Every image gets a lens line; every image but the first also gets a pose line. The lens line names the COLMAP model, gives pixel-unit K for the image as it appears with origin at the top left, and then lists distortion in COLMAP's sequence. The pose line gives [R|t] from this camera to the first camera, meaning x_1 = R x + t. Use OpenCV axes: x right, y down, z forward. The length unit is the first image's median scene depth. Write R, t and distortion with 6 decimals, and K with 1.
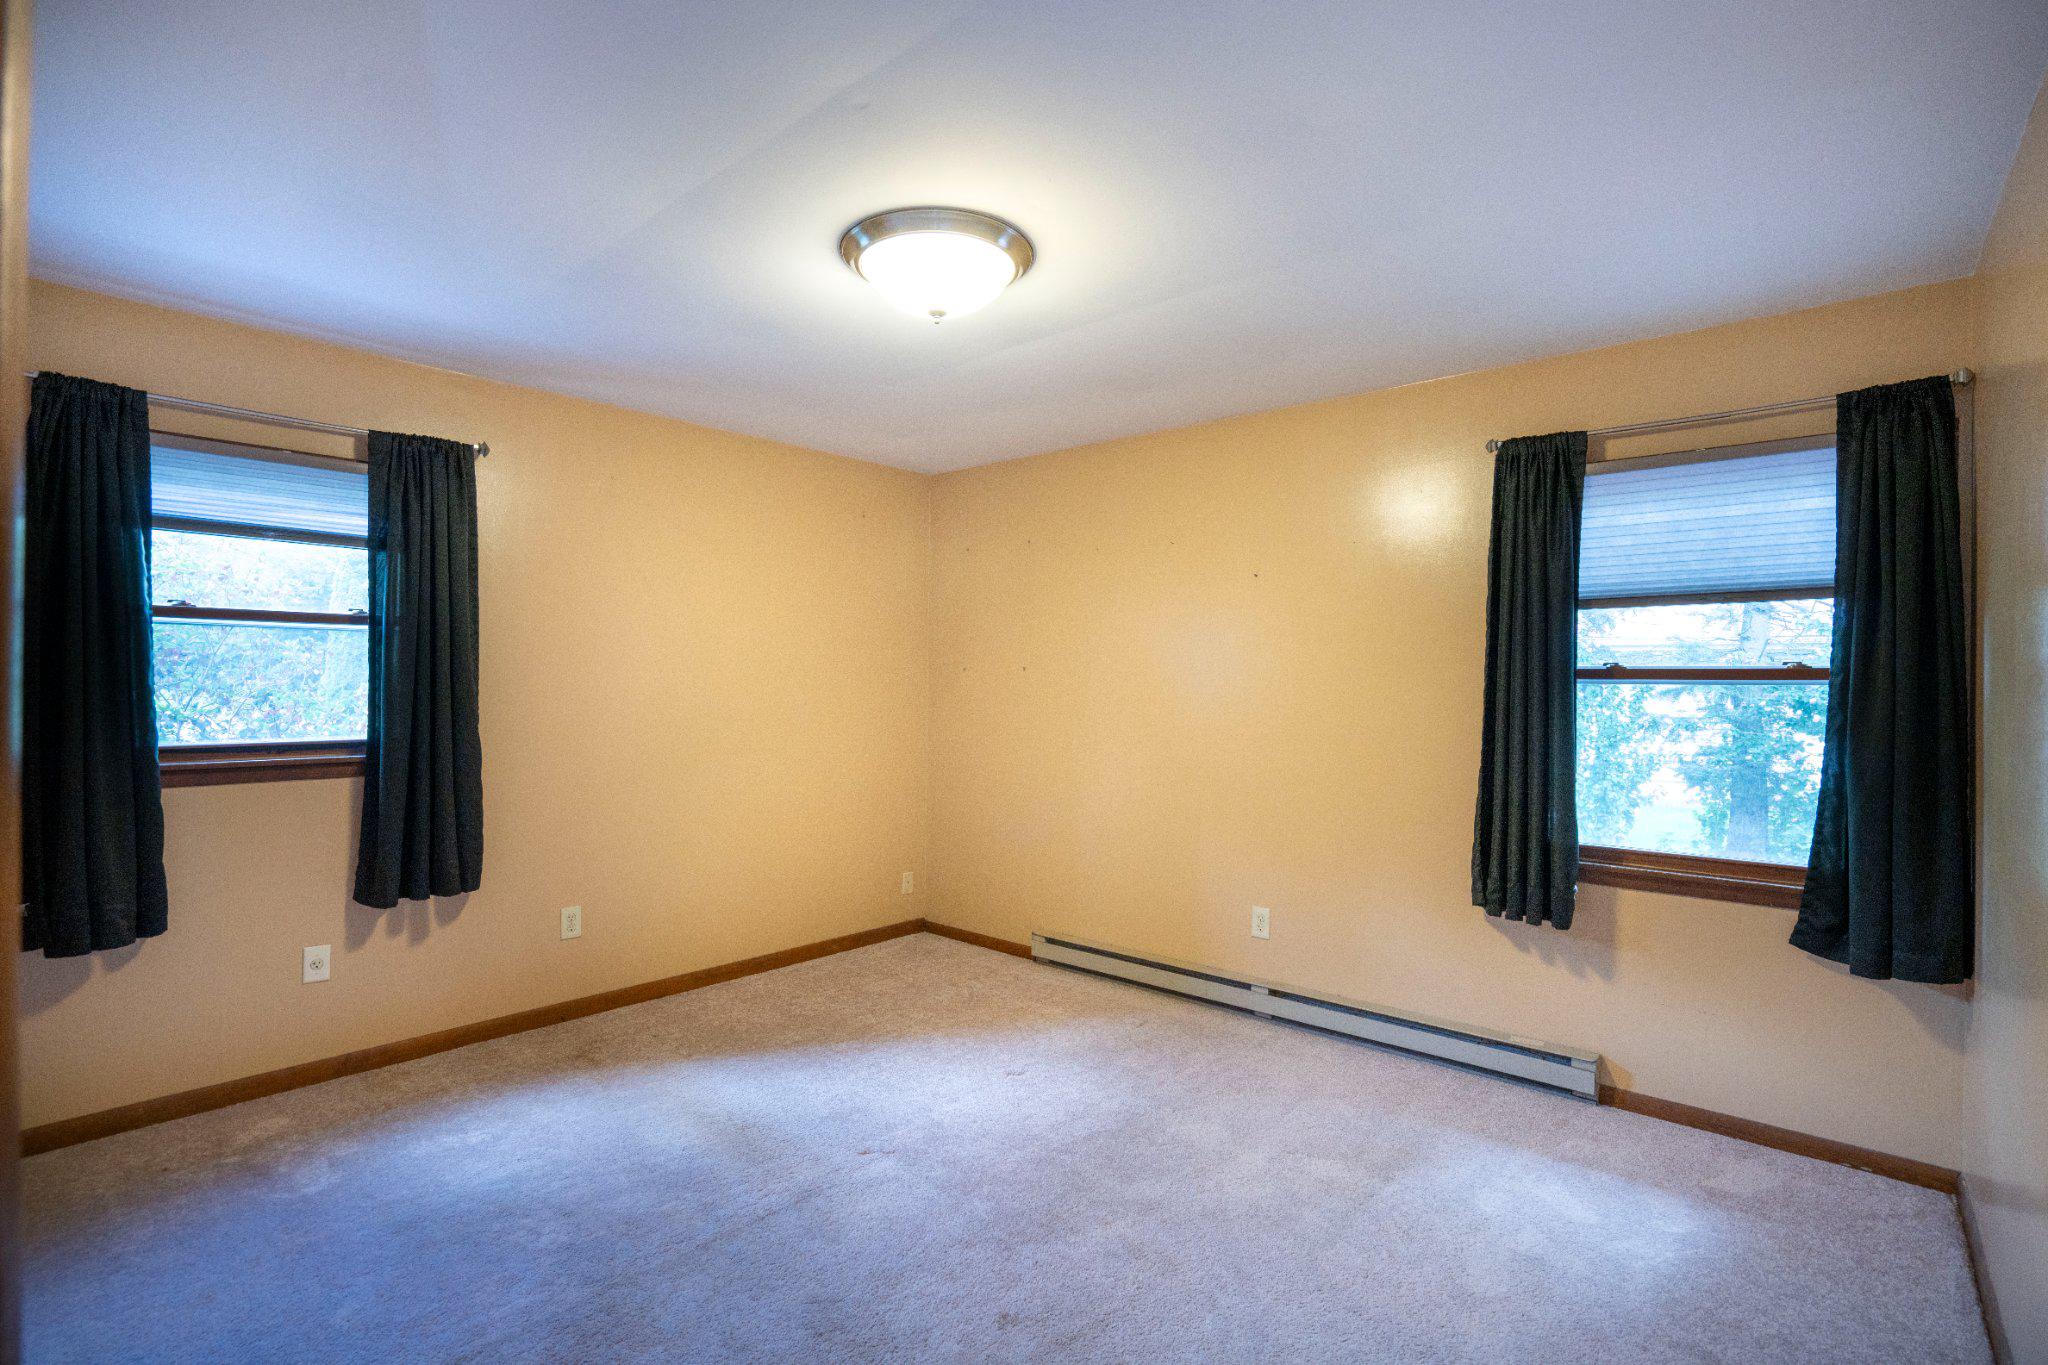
lens RADIAL K [[950.0, 0, 1024.4], [0, 950.0, 687.0], [0, 0, 1]] dist [-0.056871, 0.024974]
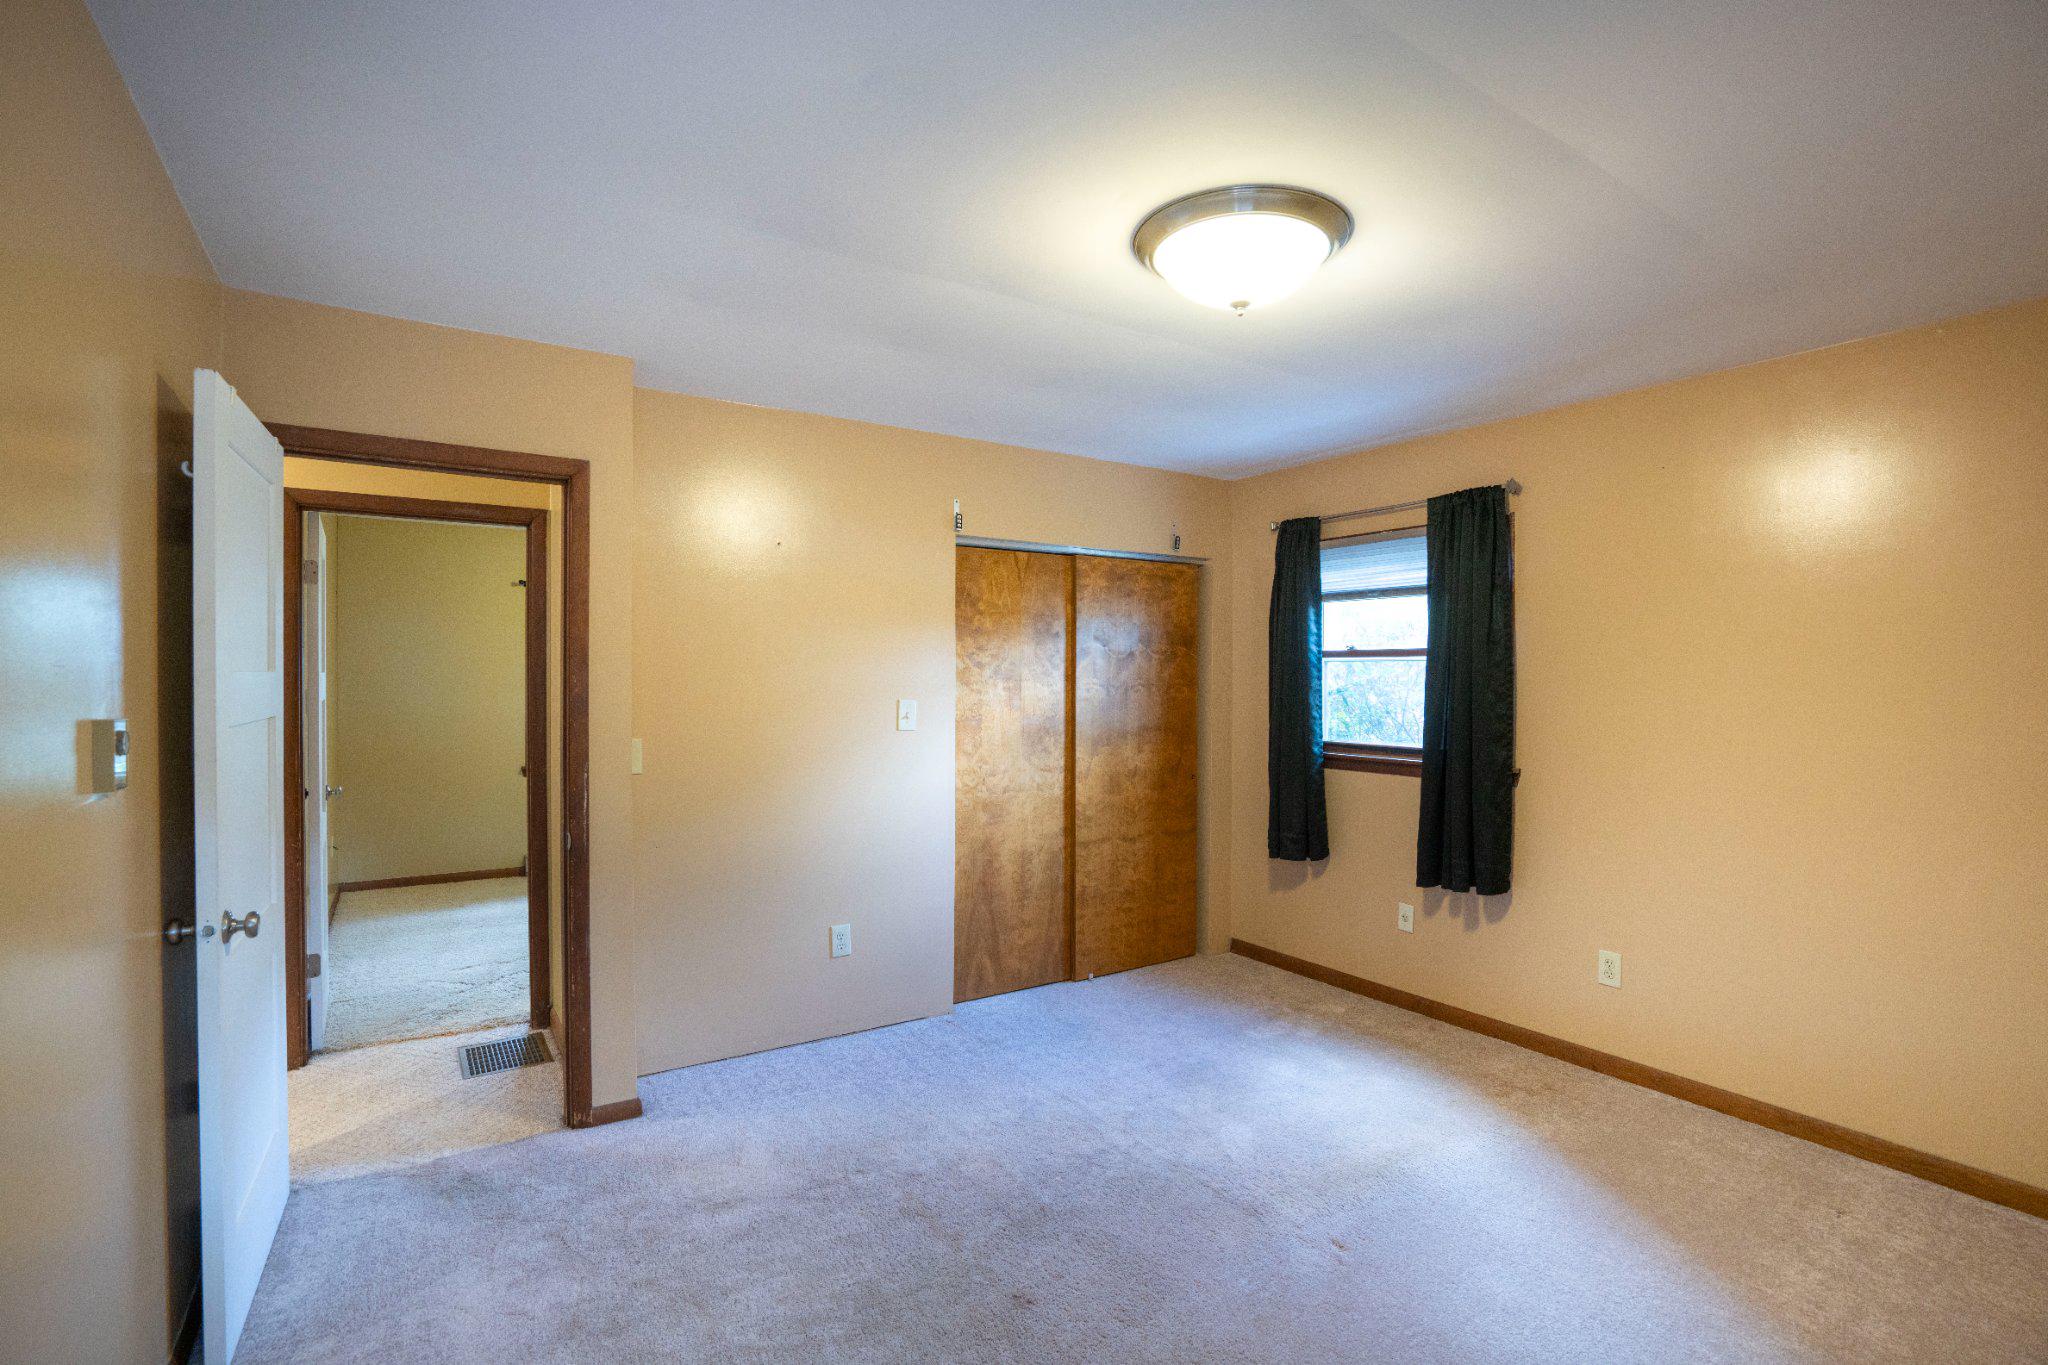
lens RADIAL K [[950.0, 0, 1024.4], [0, 950.0, 687.0], [0, 0, 1]] dist [-0.056871, 0.024974]
pose [[-0.263591, -0.000134, -0.964634, 0.657189], [-0.012973, 0.999910, 0.003407, -0.023575], [0.964547, 0.013413, -0.263569, 0.827314]]
